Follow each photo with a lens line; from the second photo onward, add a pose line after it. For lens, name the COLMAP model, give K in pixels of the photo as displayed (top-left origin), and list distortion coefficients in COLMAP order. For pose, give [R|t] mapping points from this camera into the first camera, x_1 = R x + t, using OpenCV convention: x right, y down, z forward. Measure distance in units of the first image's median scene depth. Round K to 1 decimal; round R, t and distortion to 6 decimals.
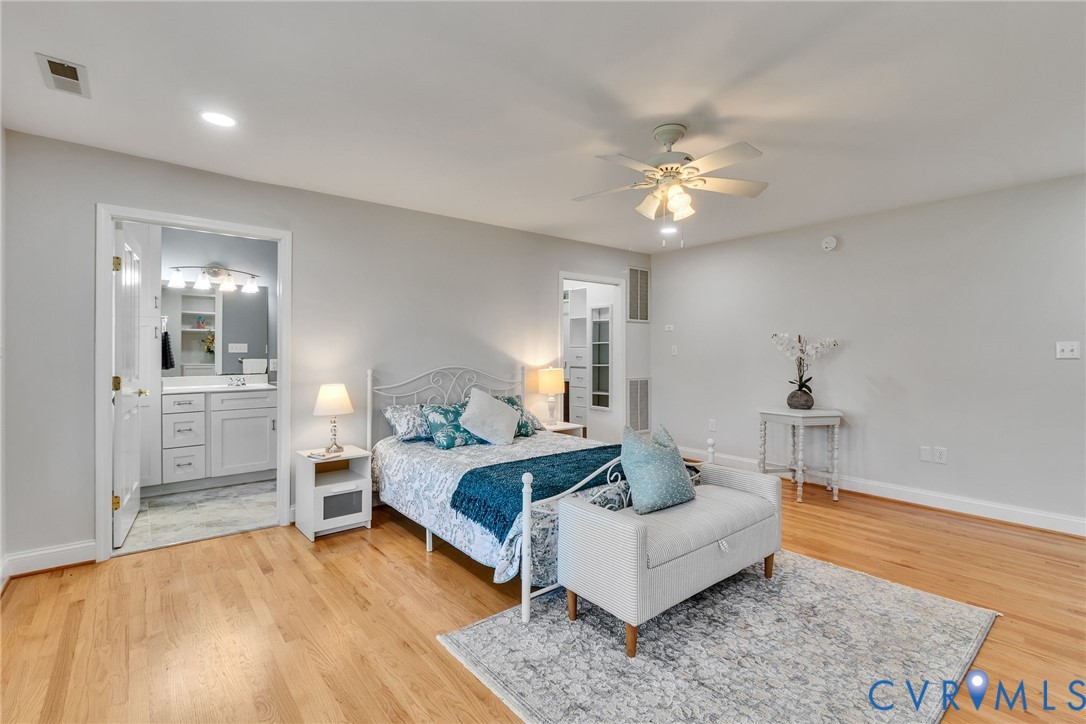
lens RADIAL K [[505.3, 0, 547.1], [0, 505.3, 352.6], [0, 0, 1]] dist [0.006304, -0.000040]
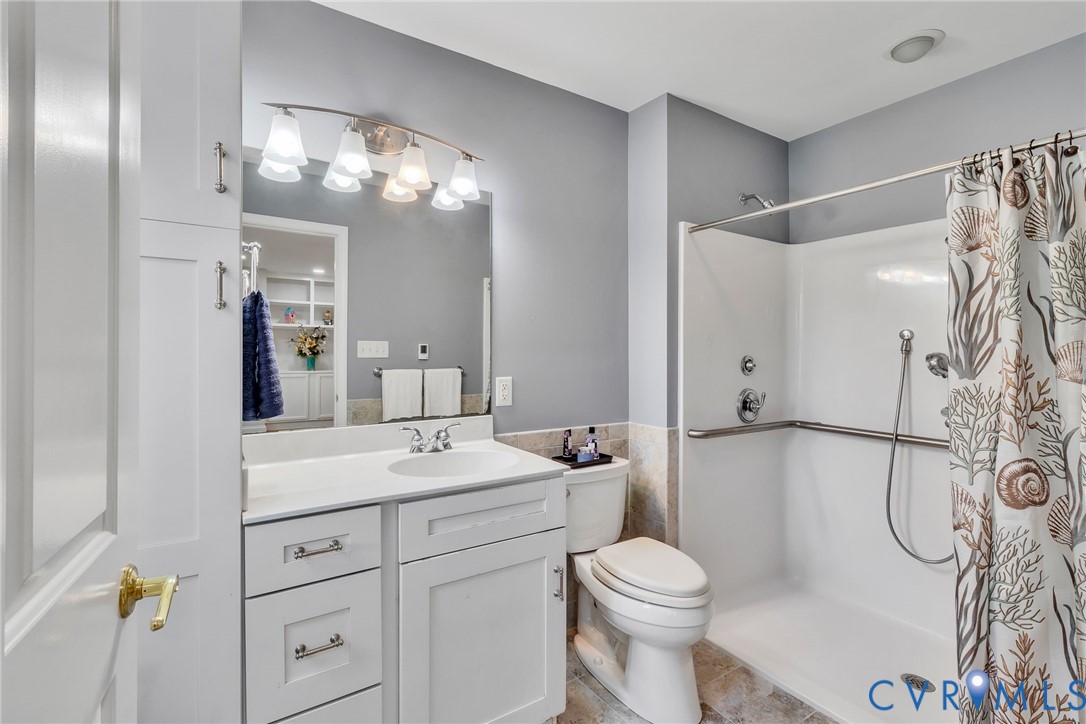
lens RADIAL K [[505.3, 0, 547.4], [0, 505.3, 359.0], [0, 0, 1]] dist [0.006304, -0.000040]
pose [[0.994248, 0.004241, -0.107021, -0.509837], [-0.003344, 0.999958, 0.008555, -0.005091], [0.107053, -0.008148, 0.994220, 0.670460]]
